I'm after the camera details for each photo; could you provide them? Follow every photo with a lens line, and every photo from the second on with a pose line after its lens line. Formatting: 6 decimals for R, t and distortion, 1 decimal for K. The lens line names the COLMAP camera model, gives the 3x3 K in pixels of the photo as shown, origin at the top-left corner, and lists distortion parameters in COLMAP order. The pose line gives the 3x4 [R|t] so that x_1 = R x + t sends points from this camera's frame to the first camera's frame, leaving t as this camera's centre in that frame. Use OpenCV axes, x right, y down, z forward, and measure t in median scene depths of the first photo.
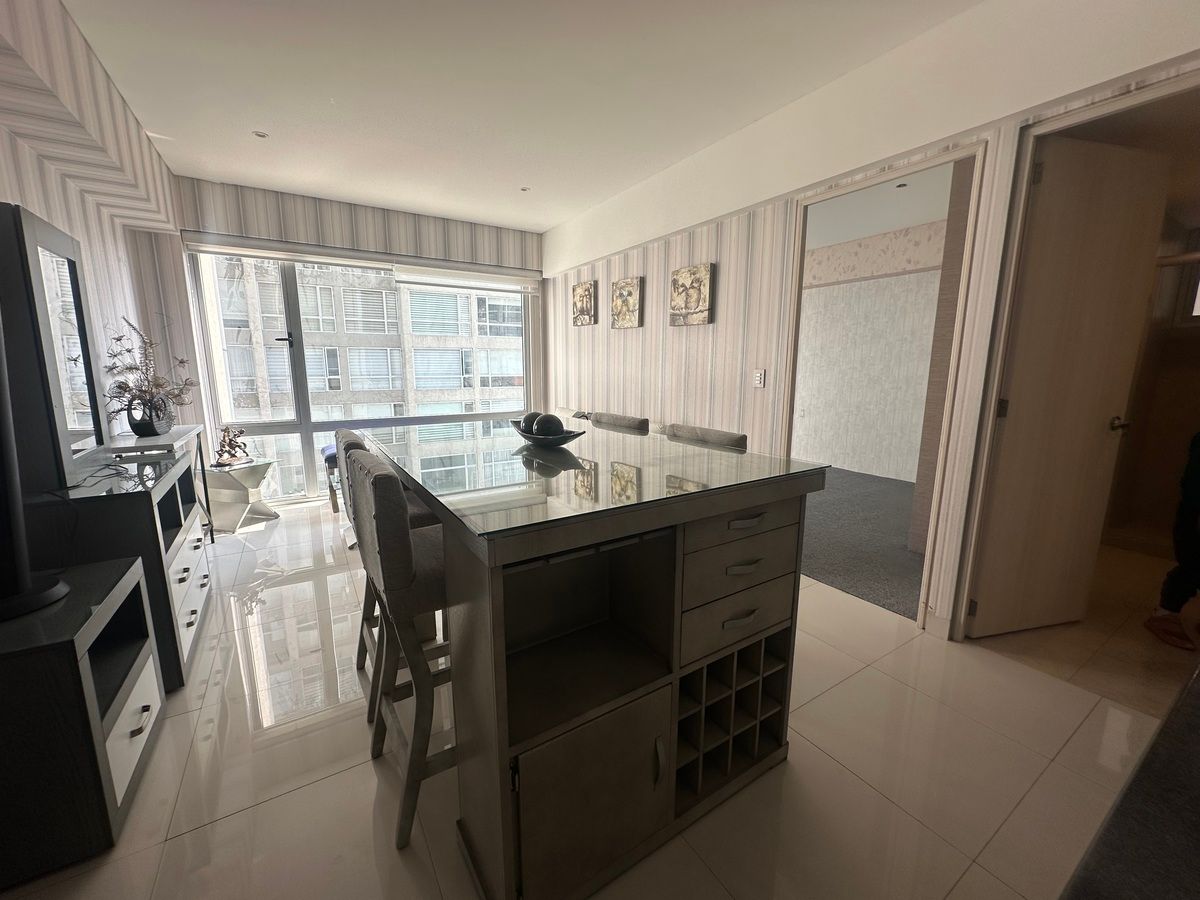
lens RADIAL K [[480.0, 0, 600.0], [0, 480.0, 450.0], [0, 0, 1]] dist [0.000720, 0.000134]
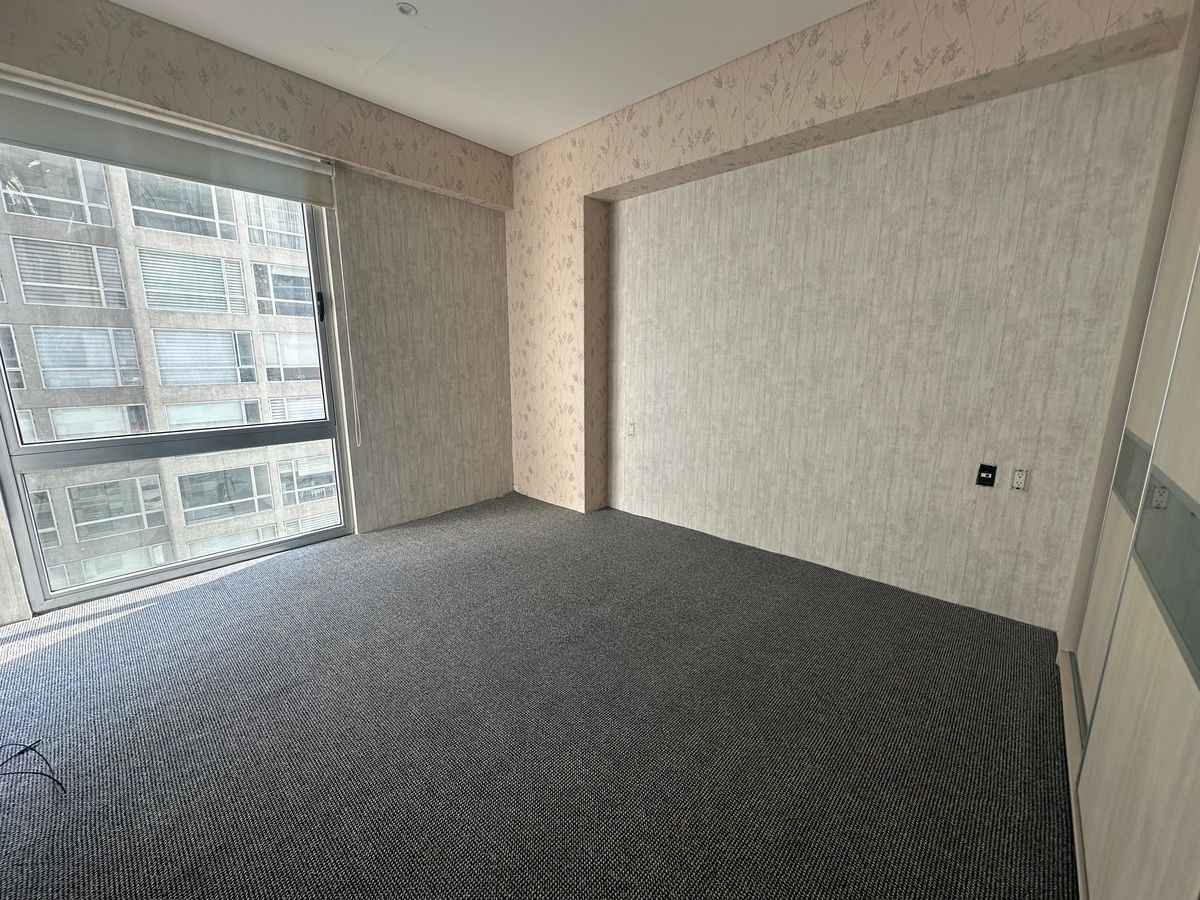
lens RADIAL K [[480.0, 0, 600.0], [0, 480.0, 450.0], [0, 0, 1]] dist [0.000720, 0.000134]
pose [[0.961098, -0.050529, 0.271546, 0.243608], [0.045442, 0.998654, 0.024995, -0.070741], [-0.272444, -0.011683, 0.962101, 0.494202]]
